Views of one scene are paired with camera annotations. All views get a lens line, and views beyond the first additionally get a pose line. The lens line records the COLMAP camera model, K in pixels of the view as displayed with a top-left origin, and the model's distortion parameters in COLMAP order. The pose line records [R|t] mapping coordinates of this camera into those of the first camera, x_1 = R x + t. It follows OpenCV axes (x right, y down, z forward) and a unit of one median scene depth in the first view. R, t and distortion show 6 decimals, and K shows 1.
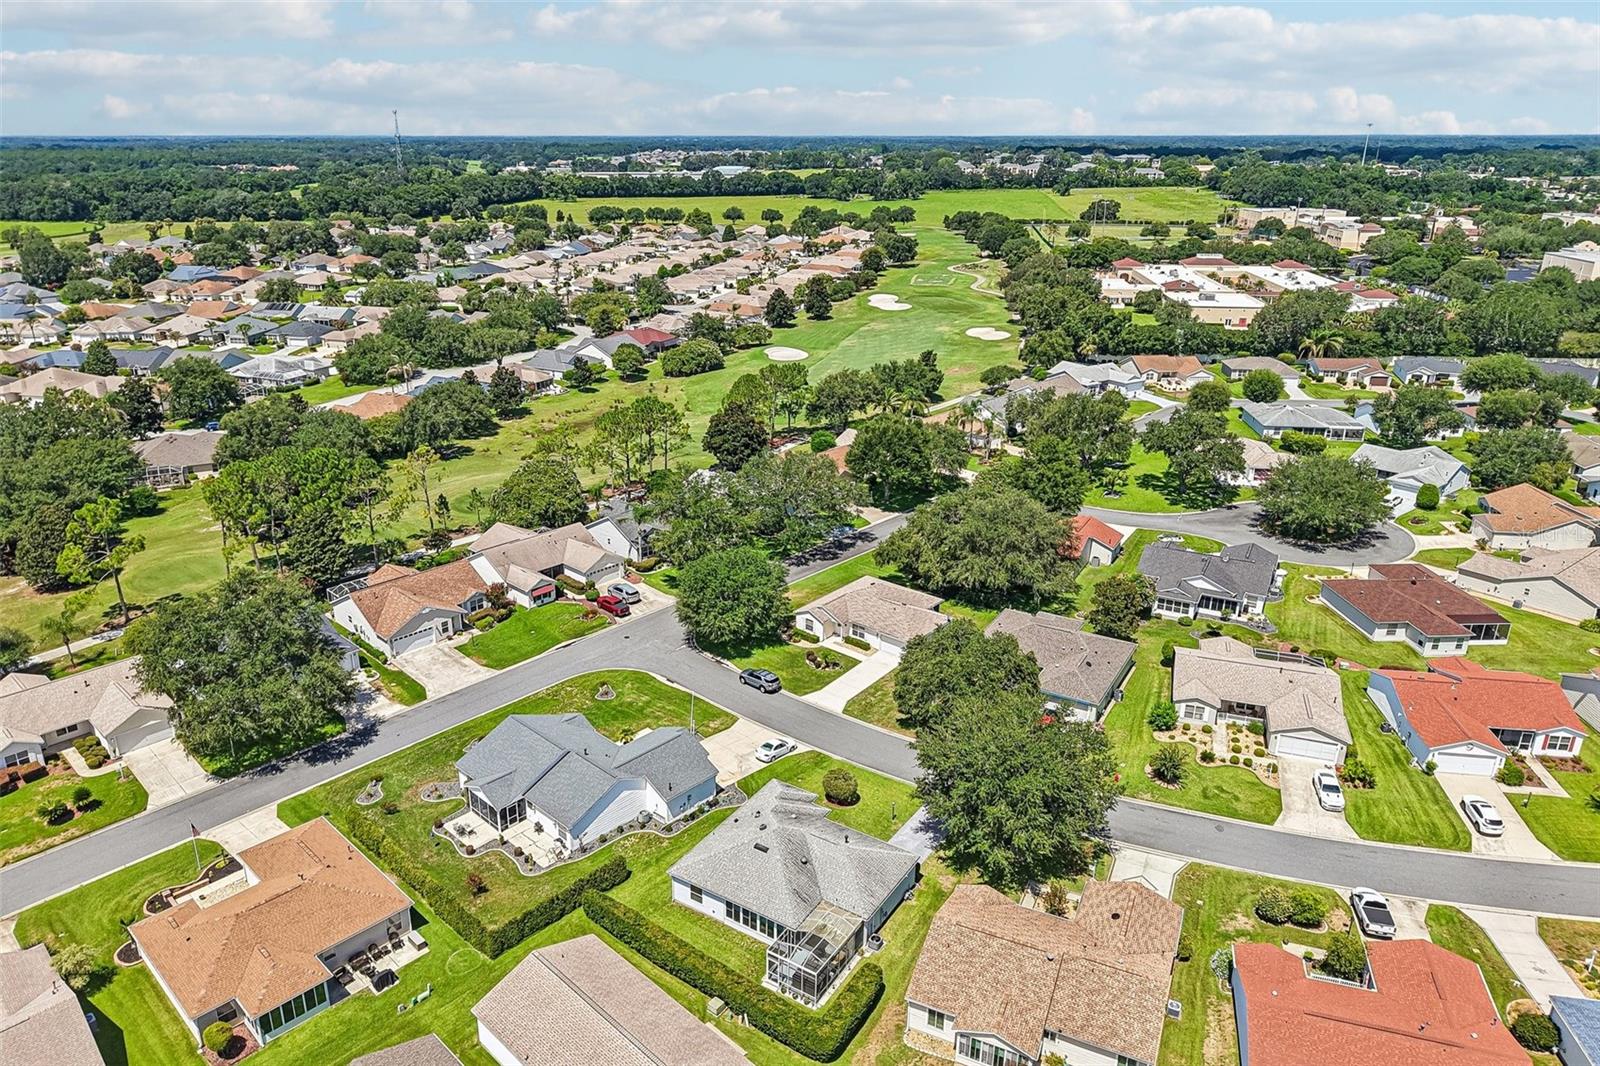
lens RADIAL K [[1072.5, 0, 800.0], [0, 1072.5, 533.0], [0, 0, 1]] dist [0.137411, -0.372569]
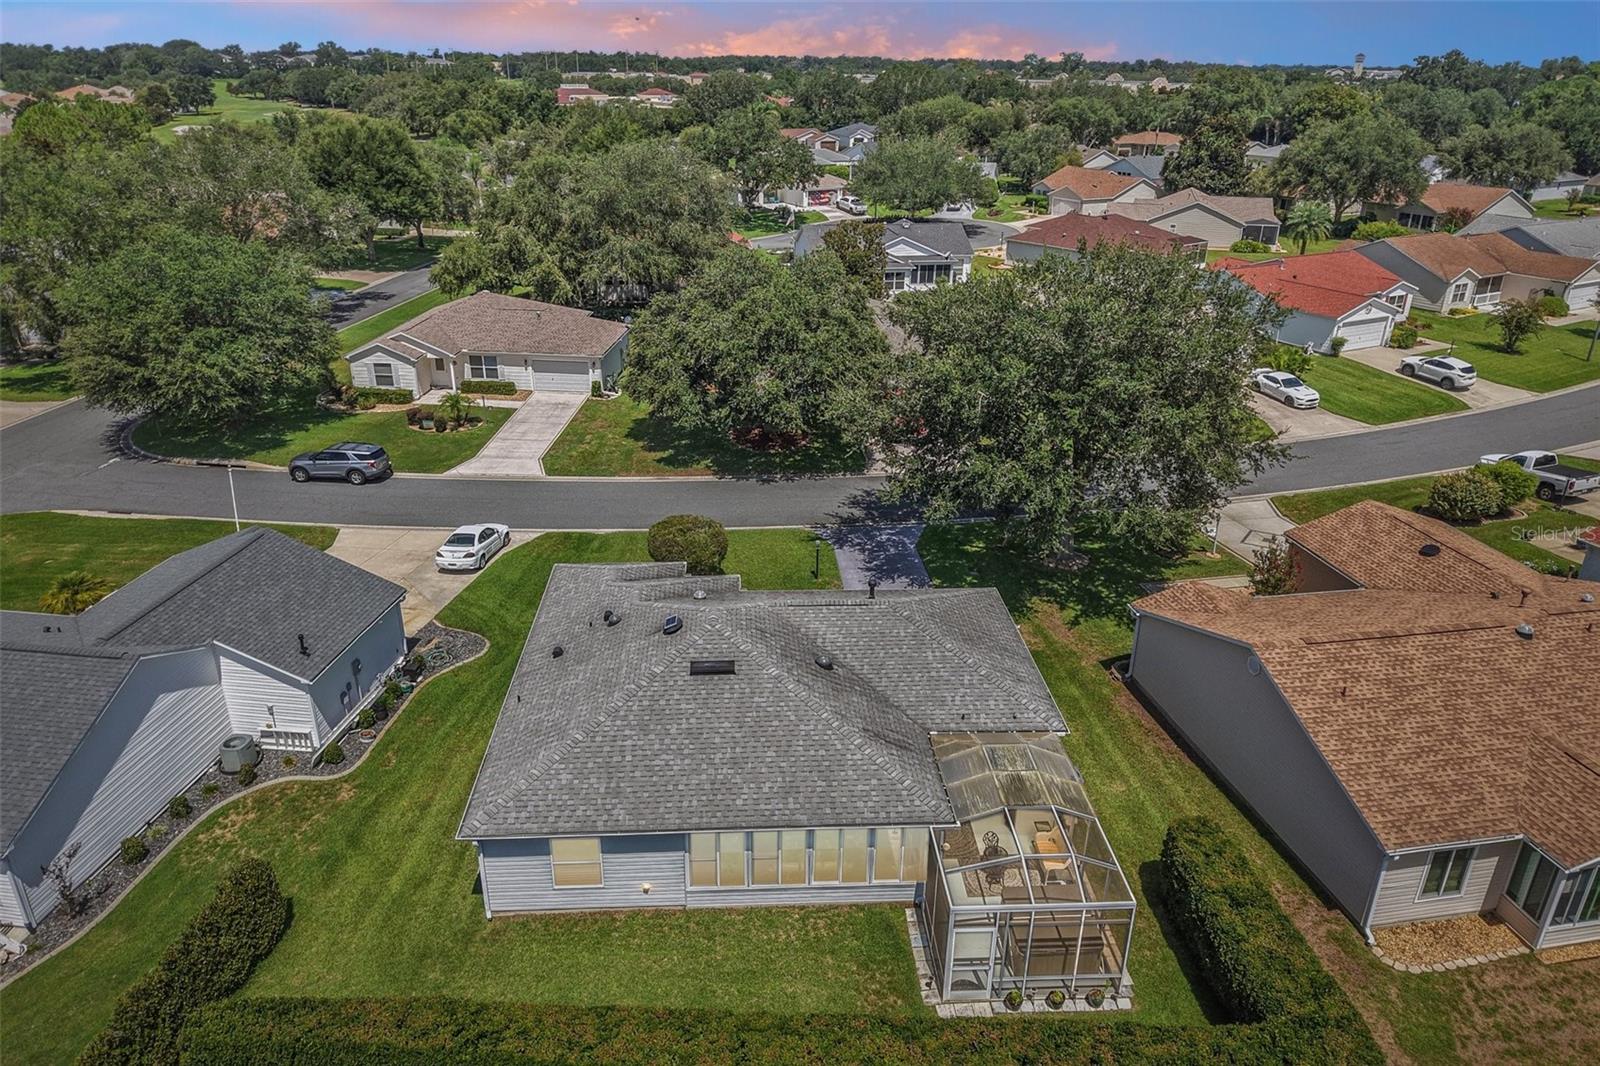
lens RADIAL K [[1047.4, 0, 800.0], [0, 1047.4, 533.0], [0, 0, 1]] dist [0.010322, -0.002330]
pose [[0.808969, -0.231678, 0.540273, -0.160542], [0.199481, 0.972719, 0.118427, 0.186005], [-0.552970, 0.011971, 0.833115, 0.610251]]
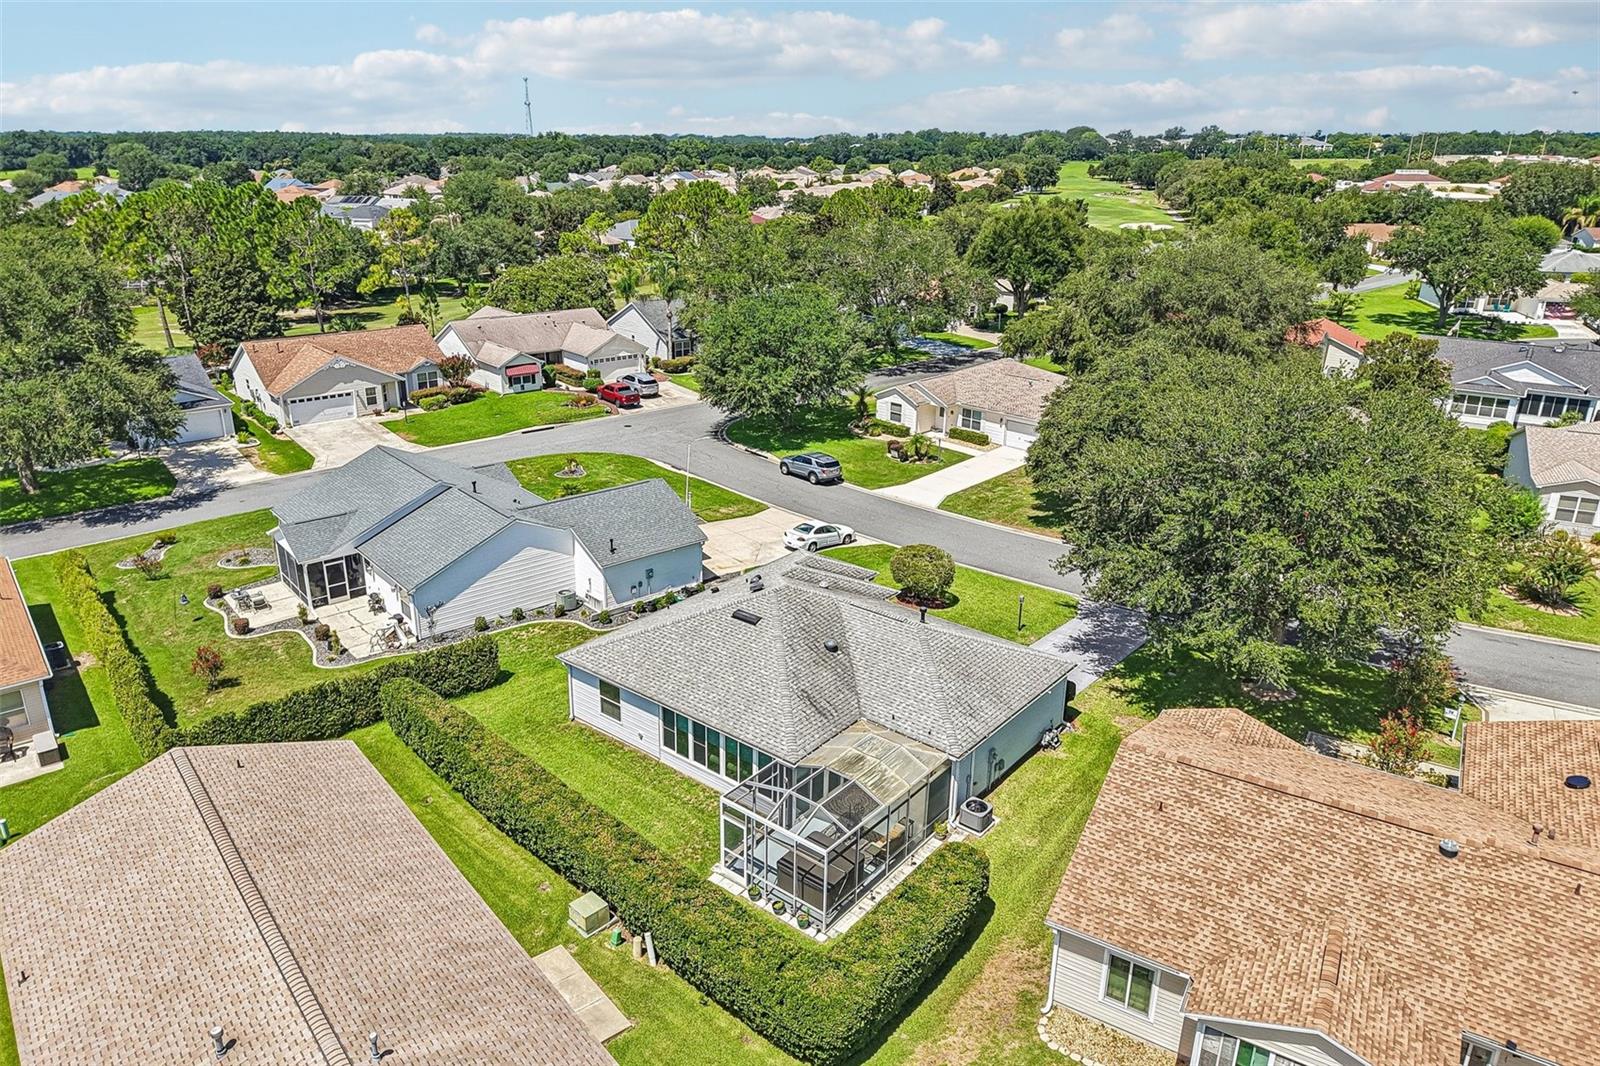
lens RADIAL K [[1068.6, 0, 800.0], [0, 1068.6, 533.0], [0, 0, 1]] dist [0.048226, -0.061319]
pose [[0.992833, 0.042268, -0.111784, 0.034946], [-0.043649, 0.998998, -0.009936, 0.222796], [0.111252, 0.014744, 0.993683, 0.455638]]
